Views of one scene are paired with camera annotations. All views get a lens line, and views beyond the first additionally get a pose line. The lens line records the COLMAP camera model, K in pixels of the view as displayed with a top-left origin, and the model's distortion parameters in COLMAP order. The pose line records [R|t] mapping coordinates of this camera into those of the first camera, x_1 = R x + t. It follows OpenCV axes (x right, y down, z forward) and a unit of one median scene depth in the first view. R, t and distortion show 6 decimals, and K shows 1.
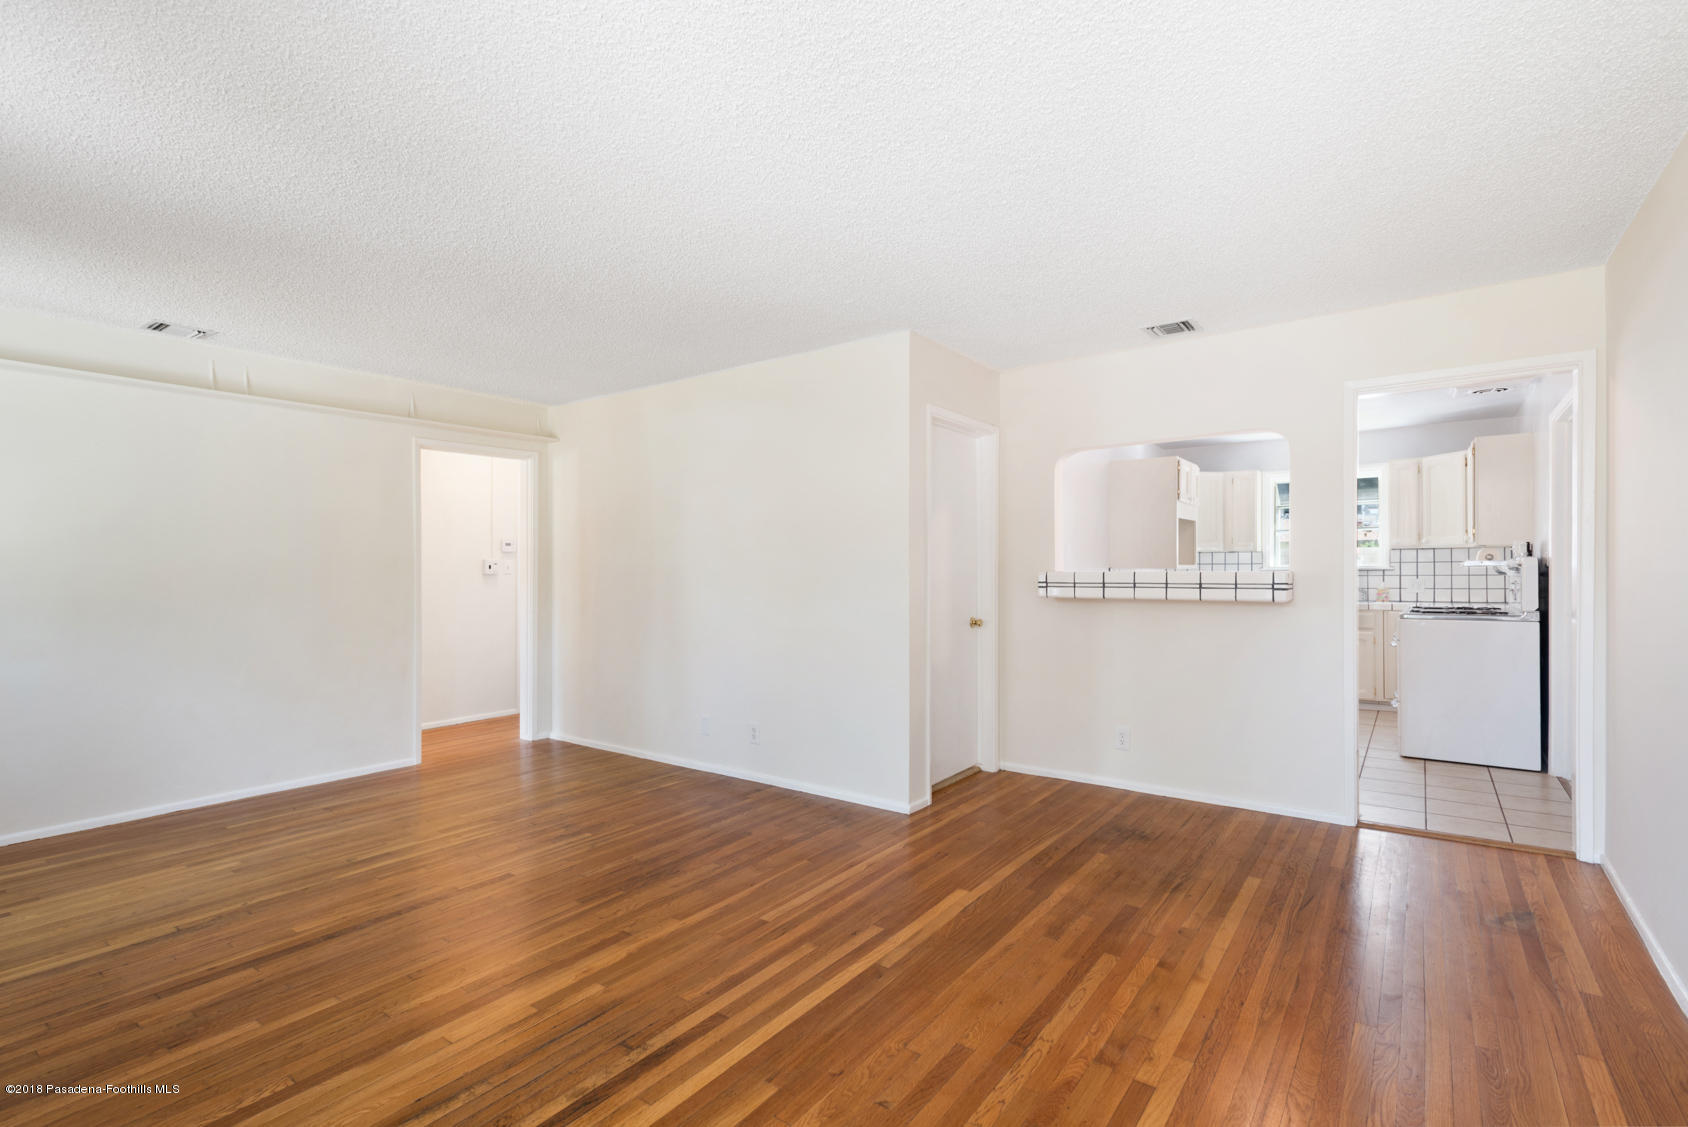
lens RADIAL K [[788.8, 0, 849.9], [0, 788.8, 560.5], [0, 0, 1]] dist [0.010347, -0.000139]
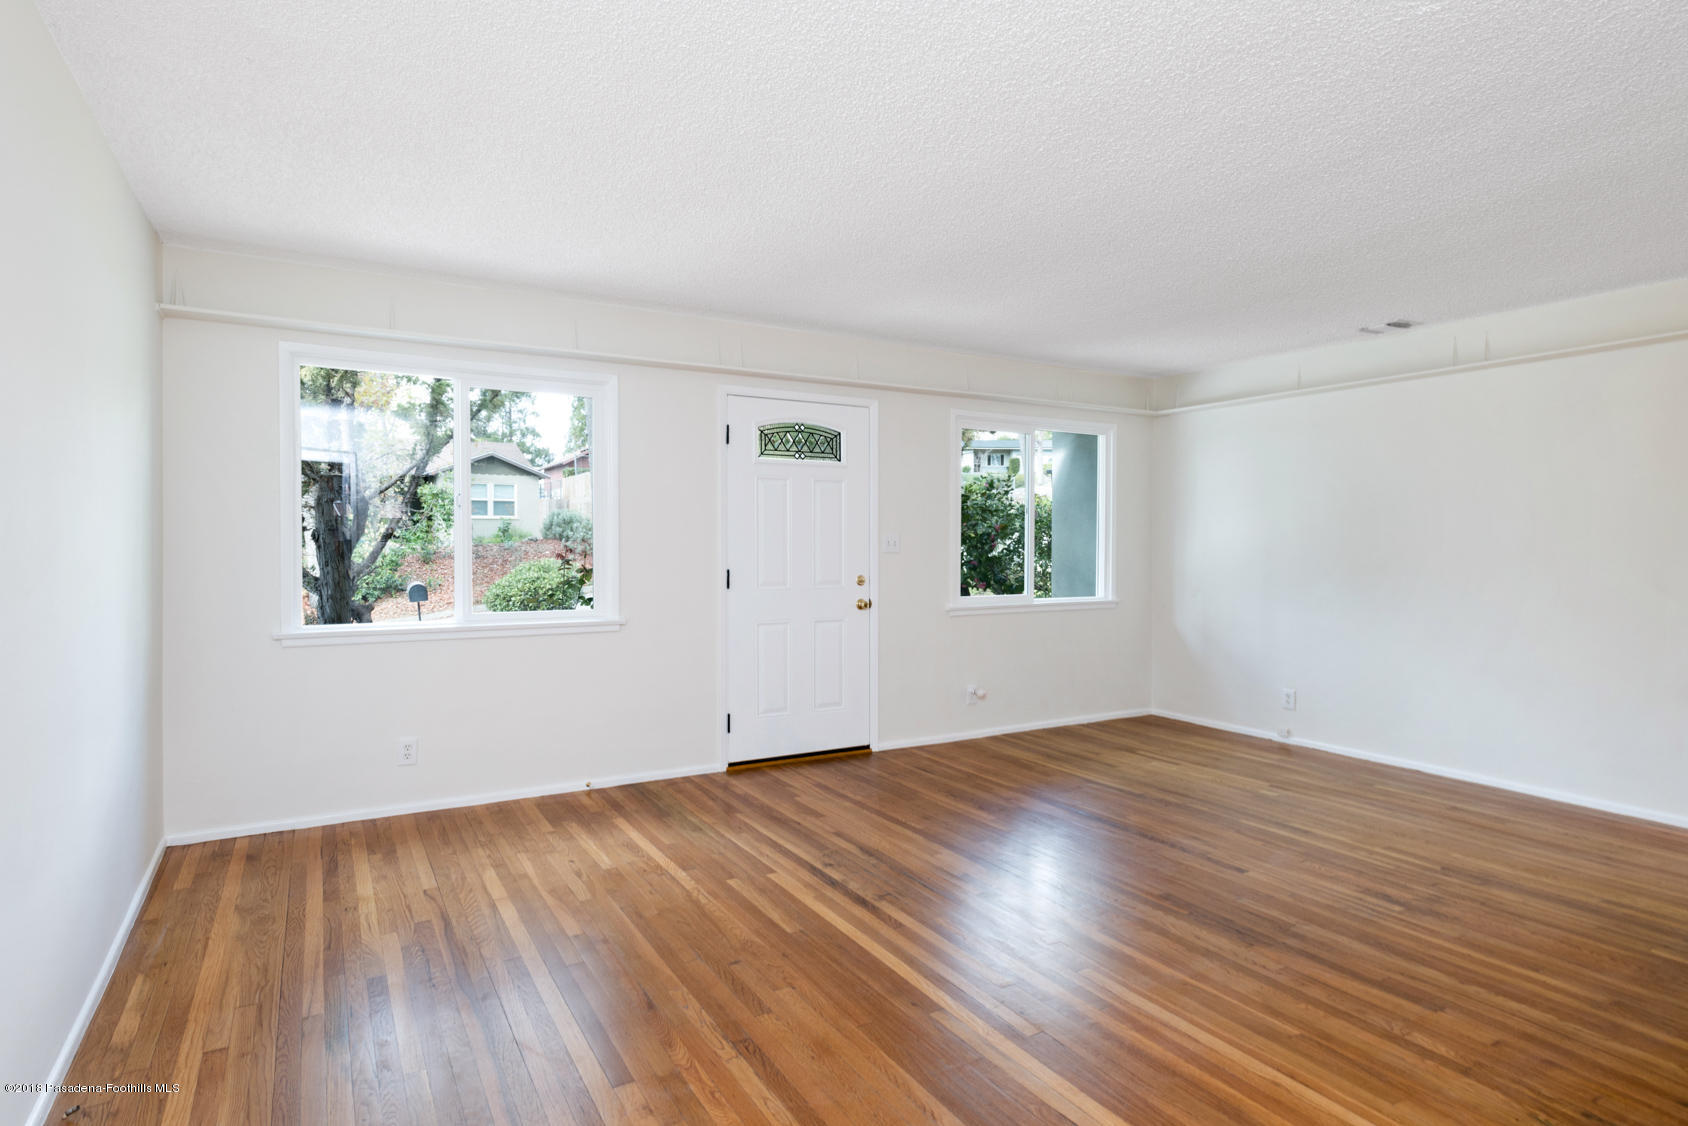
lens RADIAL K [[895.4, 0, 810.5], [0, 895.4, 542.3], [0, 0, 1]] dist [0.018390, -0.018467]
pose [[-0.423261, 0.005570, -0.905991, 0.819004], [0.005292, 0.999979, 0.003675, 0.002880], [0.905992, -0.003239, -0.423281, 1.087060]]
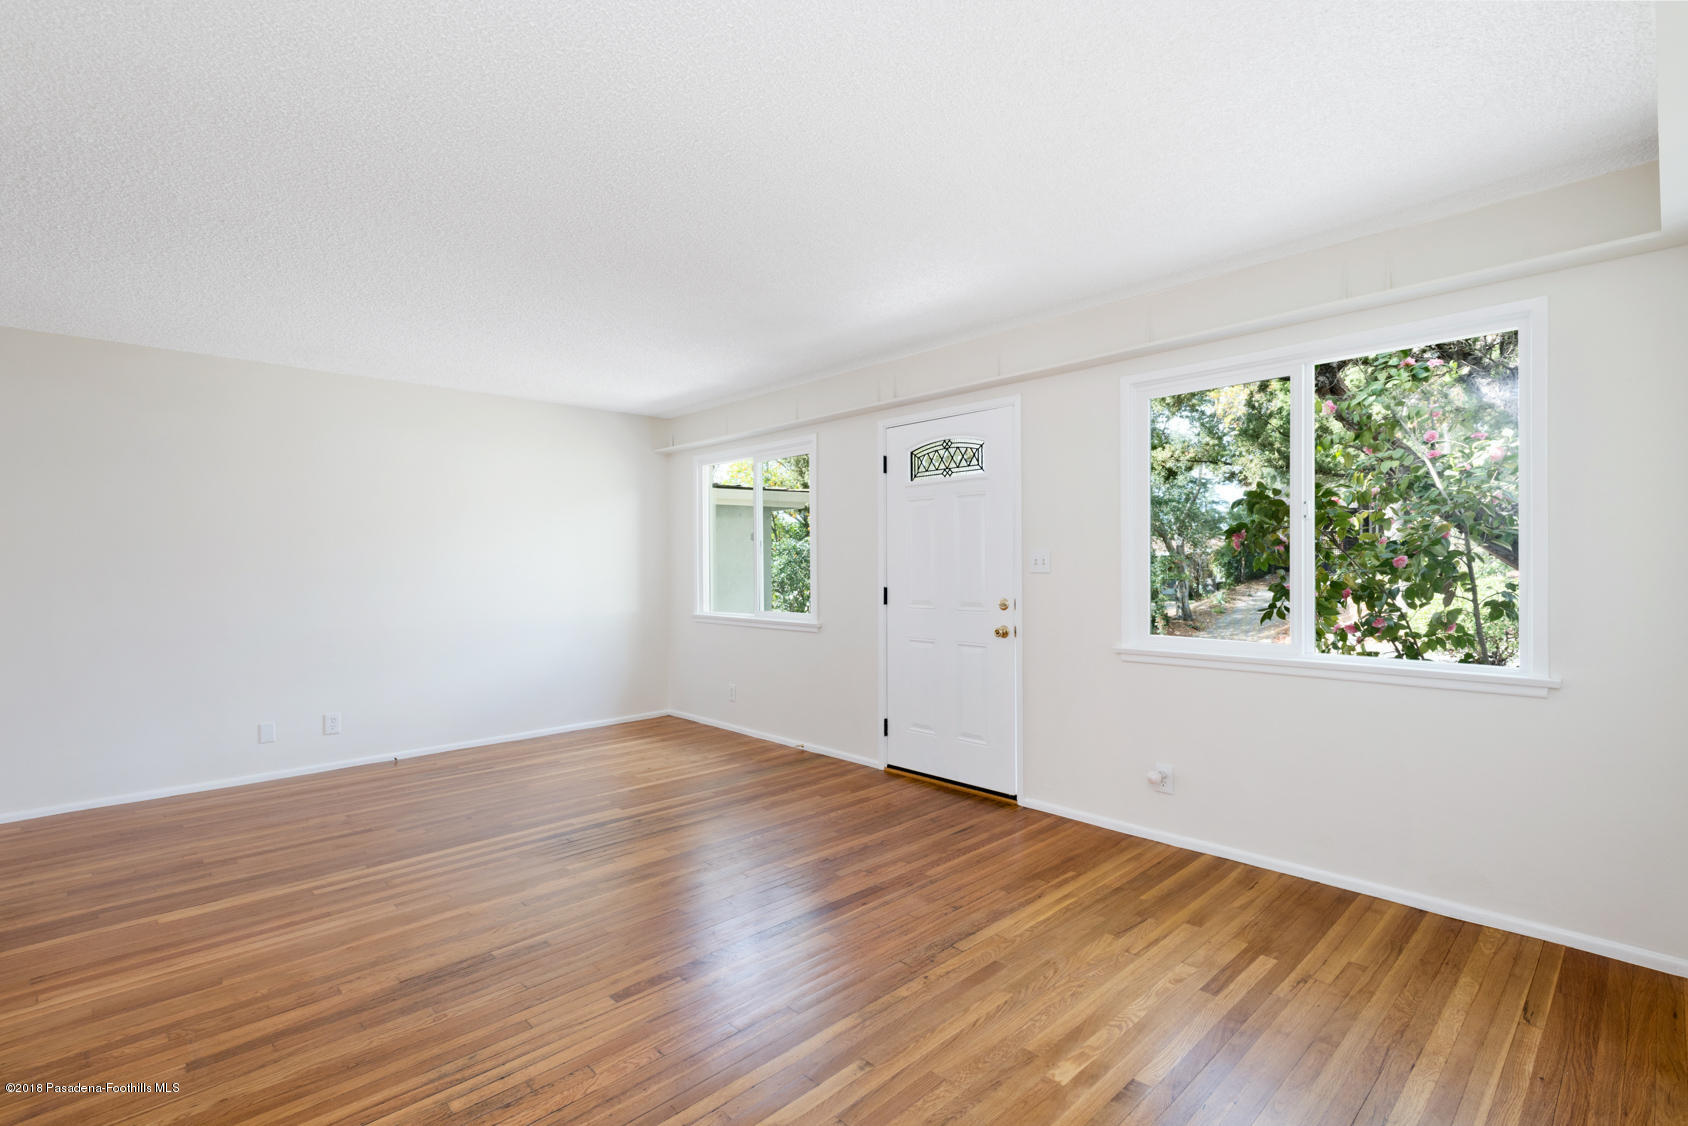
lens RADIAL K [[772.6, 0, 844.0], [0, 772.6, 563.0], [0, 0, 1]] dist [0.027501, -0.011327]
pose [[-0.984554, 0.016273, 0.174323, -0.837636], [0.015713, 0.999866, -0.004588, 0.015188], [-0.174374, -0.001777, -0.984678, 1.821641]]
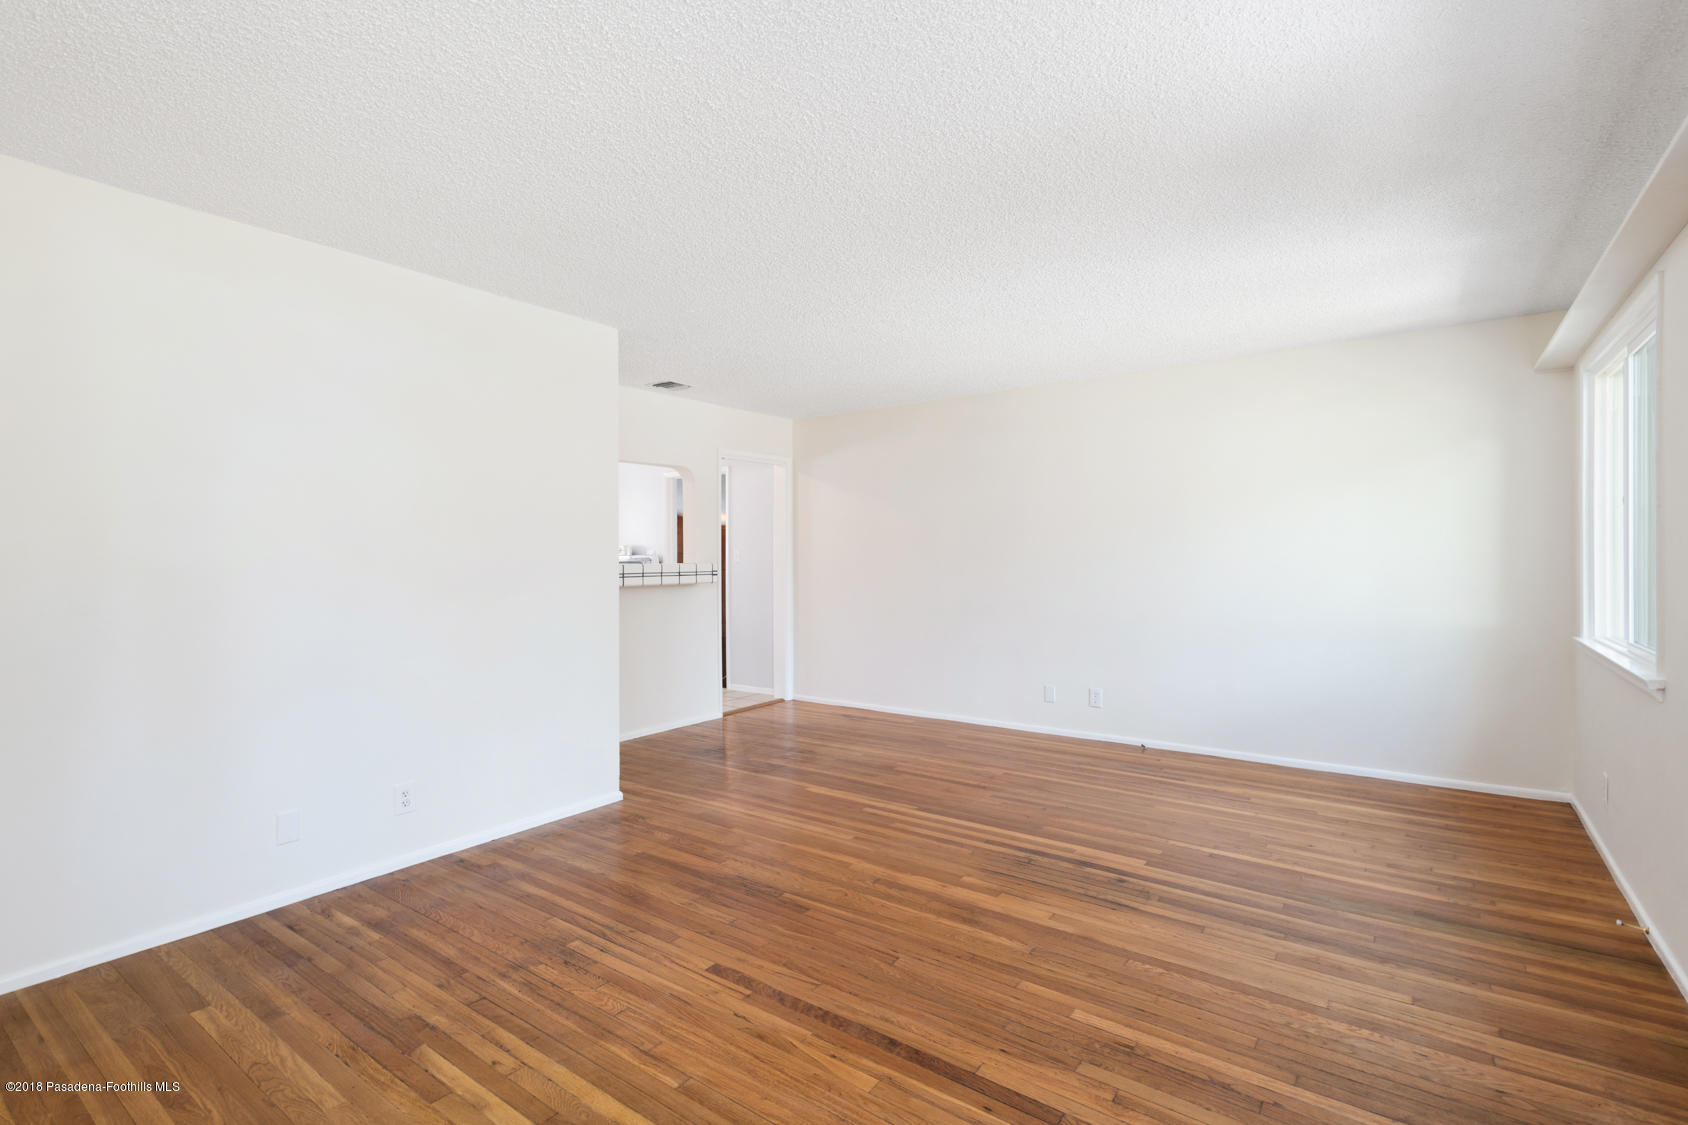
lens RADIAL K [[788.8, 0, 849.9], [0, 788.8, 559.5], [0, 0, 1]] dist [0.010347, -0.000139]
pose [[-0.010231, 0.005681, 0.999932, -1.295478], [0.002349, 0.999981, -0.005658, 0.020950], [-0.999945, 0.002291, -0.010244, 0.967540]]
